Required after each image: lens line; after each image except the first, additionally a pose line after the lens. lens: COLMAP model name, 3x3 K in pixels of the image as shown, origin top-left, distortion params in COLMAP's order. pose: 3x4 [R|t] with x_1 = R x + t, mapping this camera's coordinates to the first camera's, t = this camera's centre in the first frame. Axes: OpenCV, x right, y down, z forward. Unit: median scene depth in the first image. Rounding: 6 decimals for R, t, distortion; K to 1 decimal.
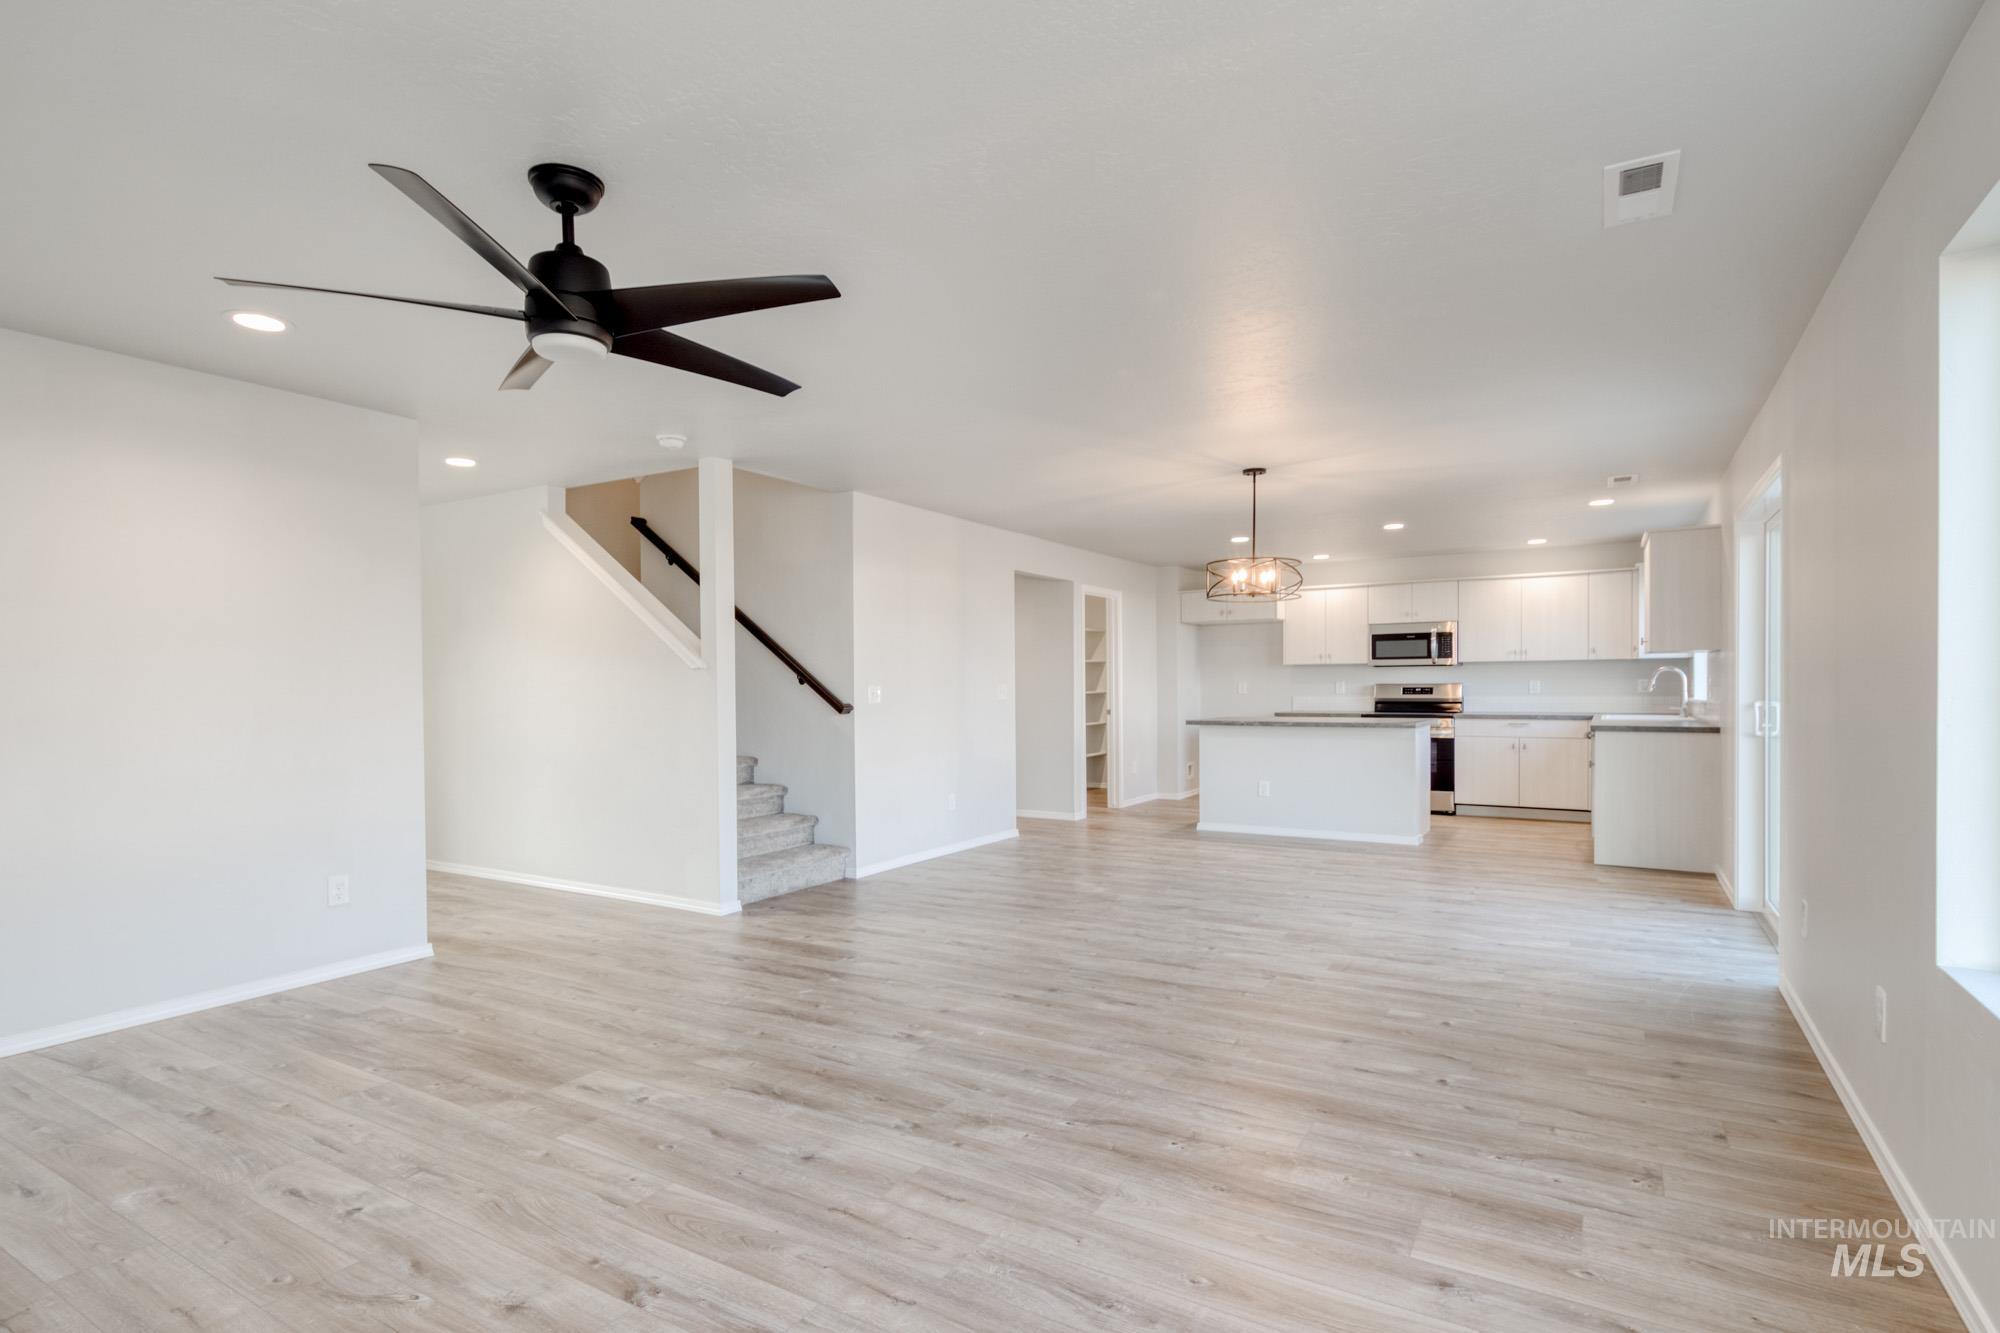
lens RADIAL K [[957.7, 0, 957.1], [0, 957.7, 684.9], [0, 0, 1]] dist [0.015949, -0.008094]
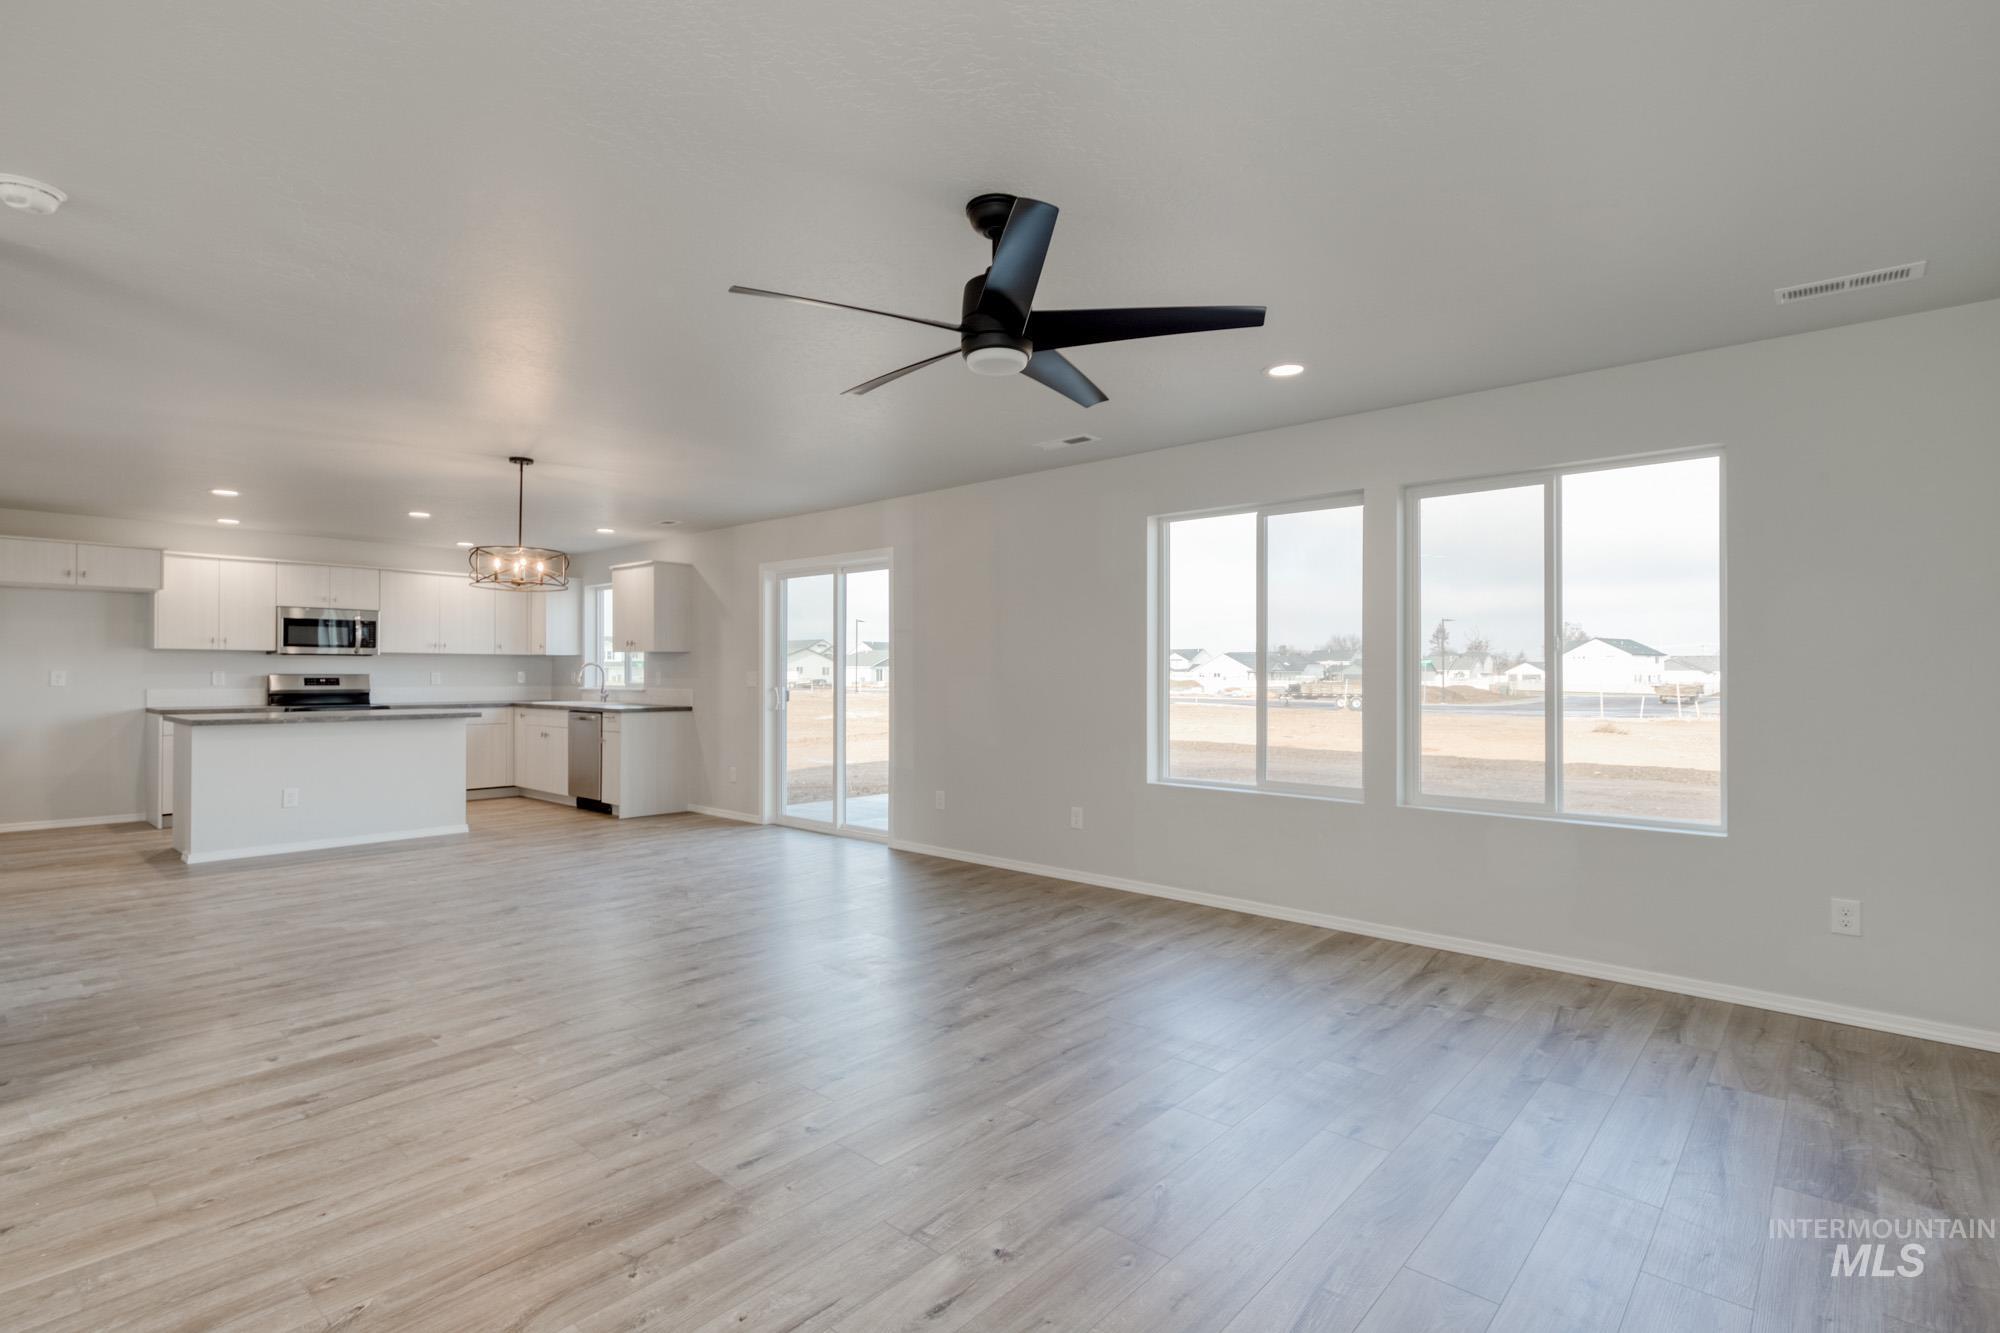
lens RADIAL K [[957.7, 0, 1020.0], [0, 957.7, 671.5], [0, 0, 1]] dist [0.015949, -0.008094]
pose [[0.172476, 0.010042, 0.984962, -0.759963], [-0.004907, 0.999944, -0.009335, 0.003948], [-0.985001, -0.003223, 0.172516, 0.414476]]
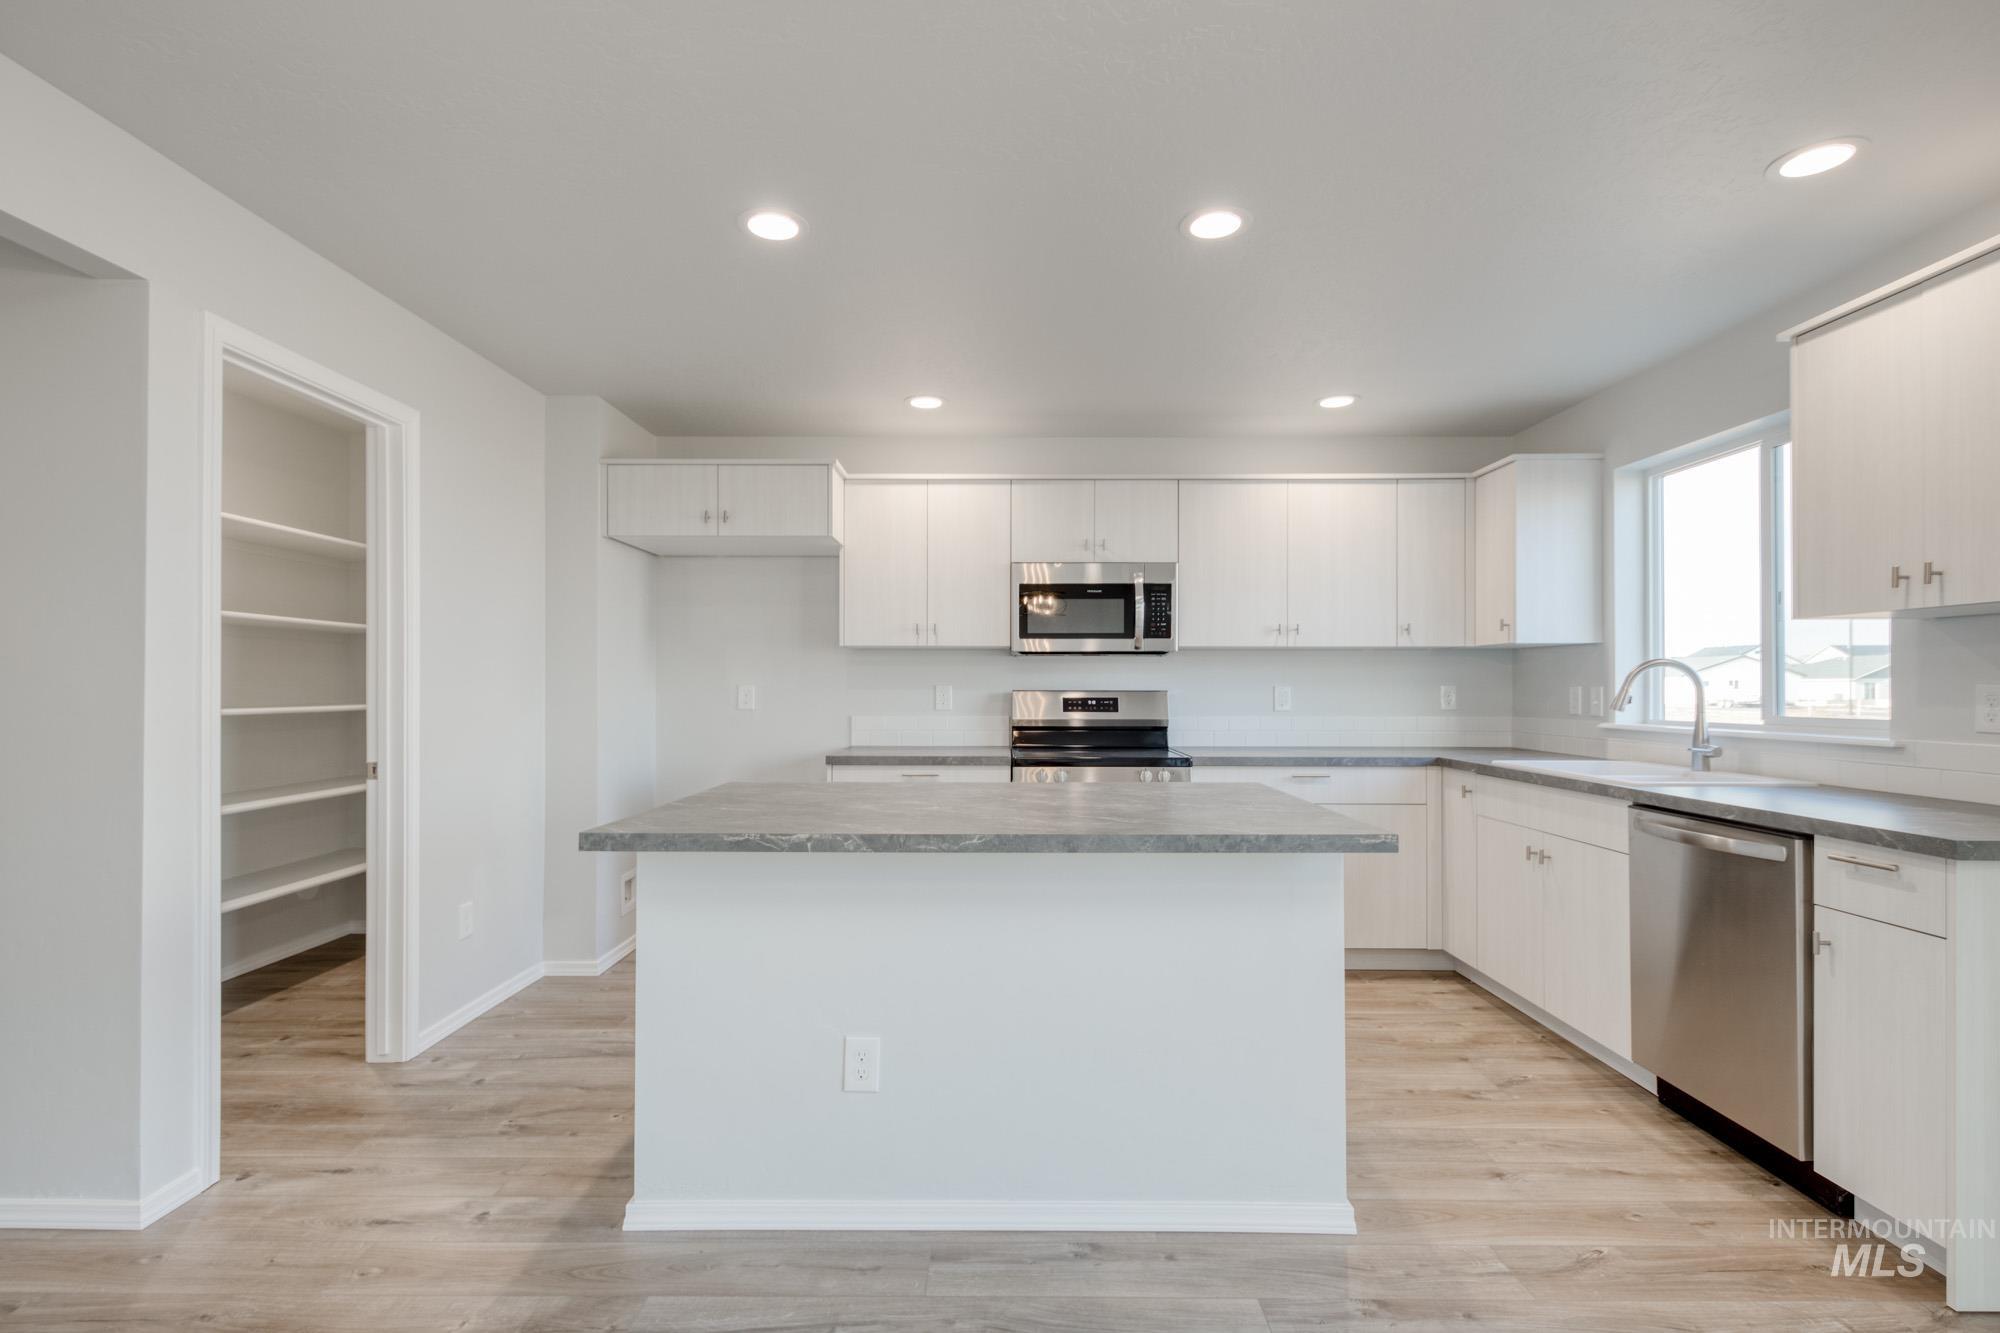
lens RADIAL K [[957.7, 0, 988.0], [0, 957.7, 683.1], [0, 0, 1]] dist [0.015949, -0.008094]
pose [[0.863774, 0.010723, 0.503766, 0.433618], [-0.007797, 0.999938, -0.007915, -0.001992], [-0.503820, 0.002909, 0.863804, 1.416885]]
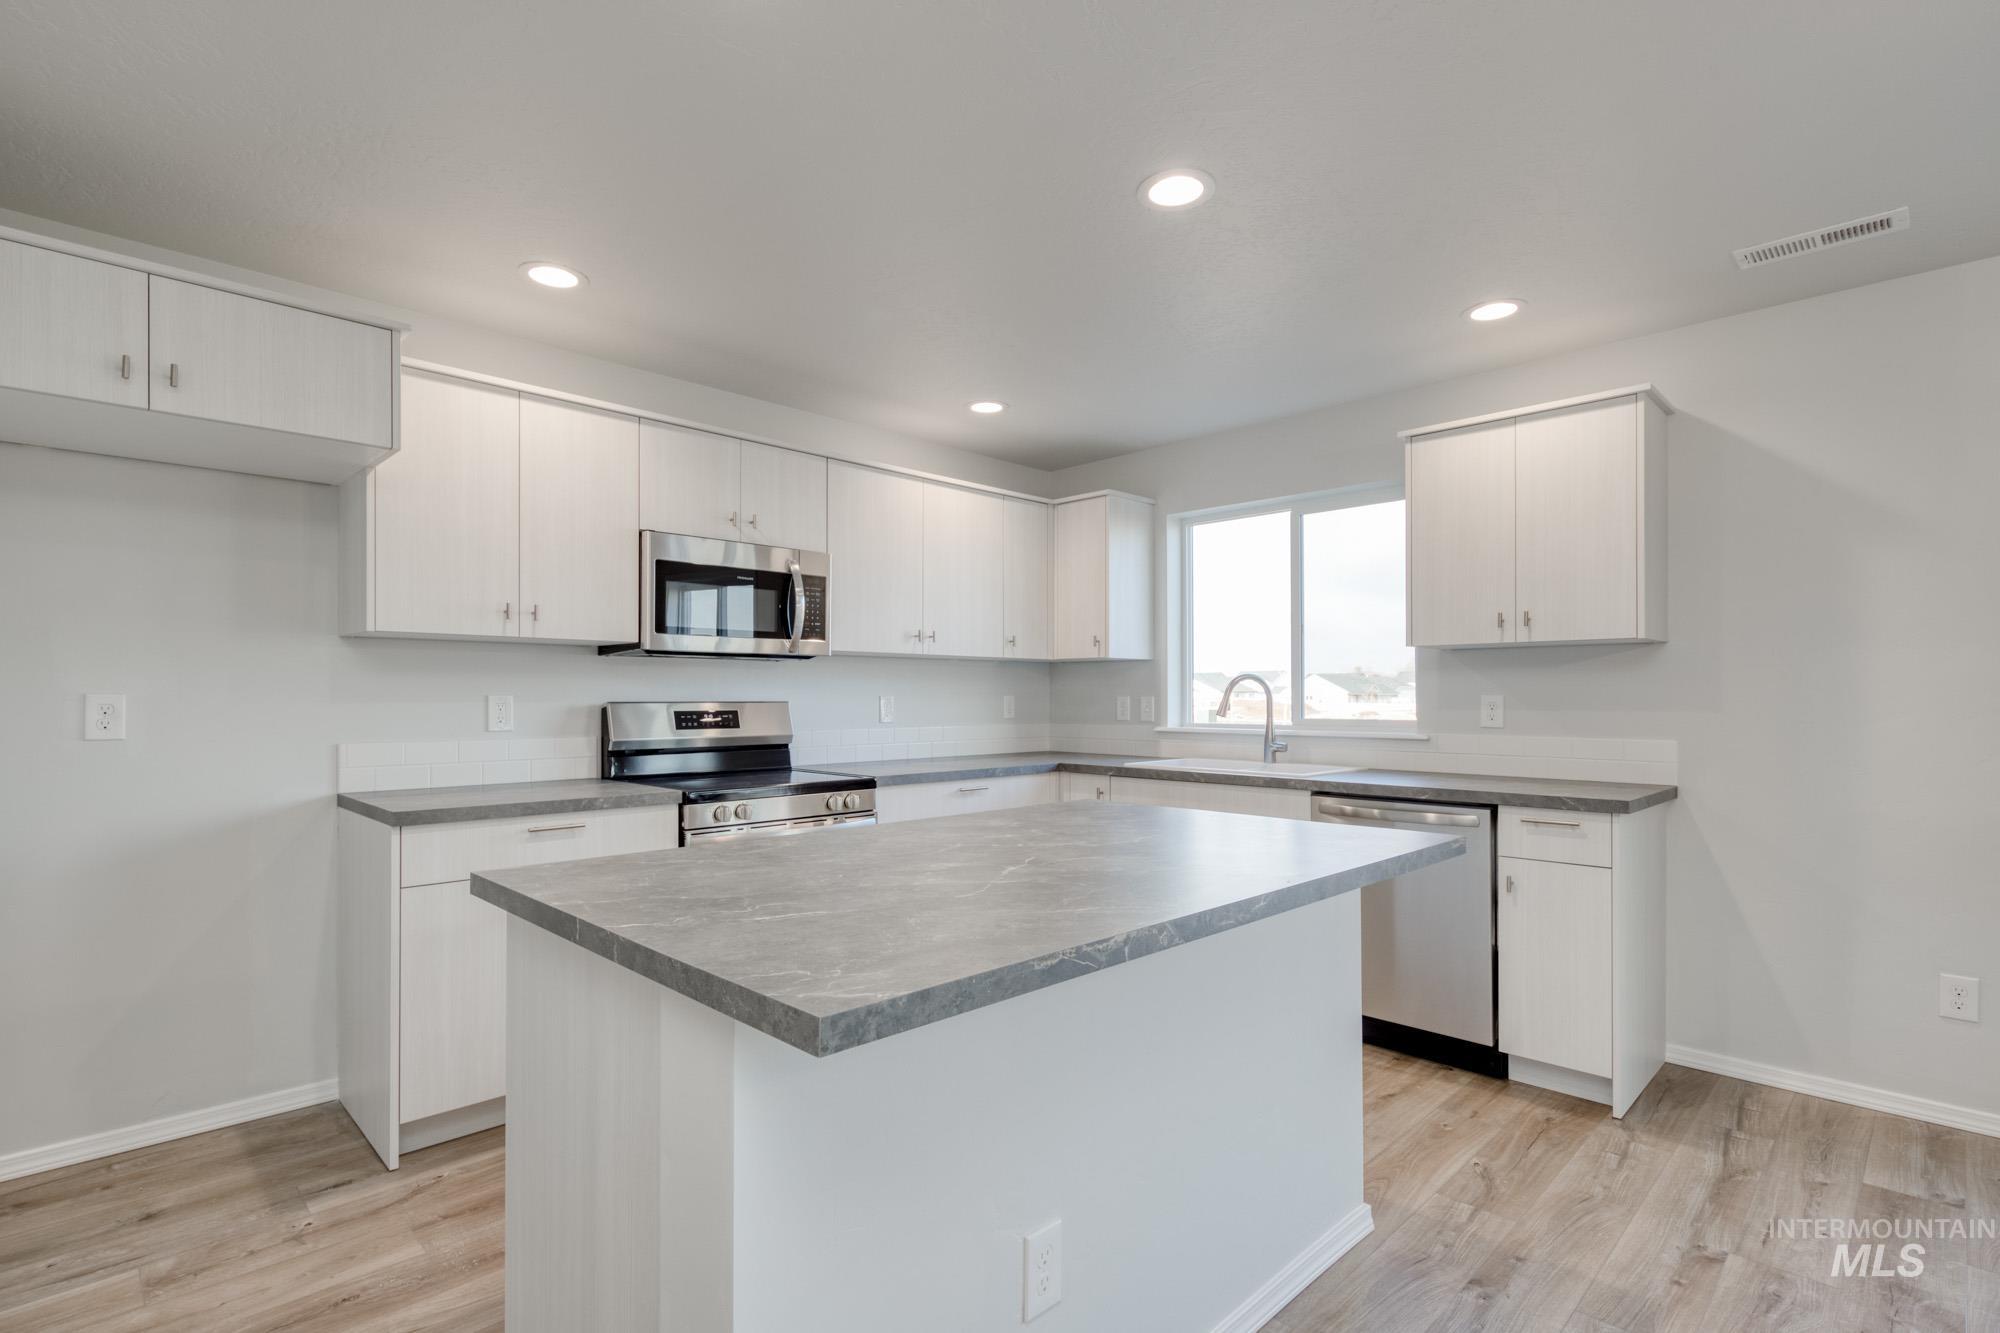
lens RADIAL K [[957.7, 0, 1000.4], [0, 957.7, 698.0], [0, 0, 1]] dist [0.015949, -0.008094]
pose [[0.246363, 0.007232, 0.969151, 0.294098], [-0.002533, 0.999974, -0.006818, -0.000949], [-0.969174, -0.000775, 0.246375, 1.852344]]
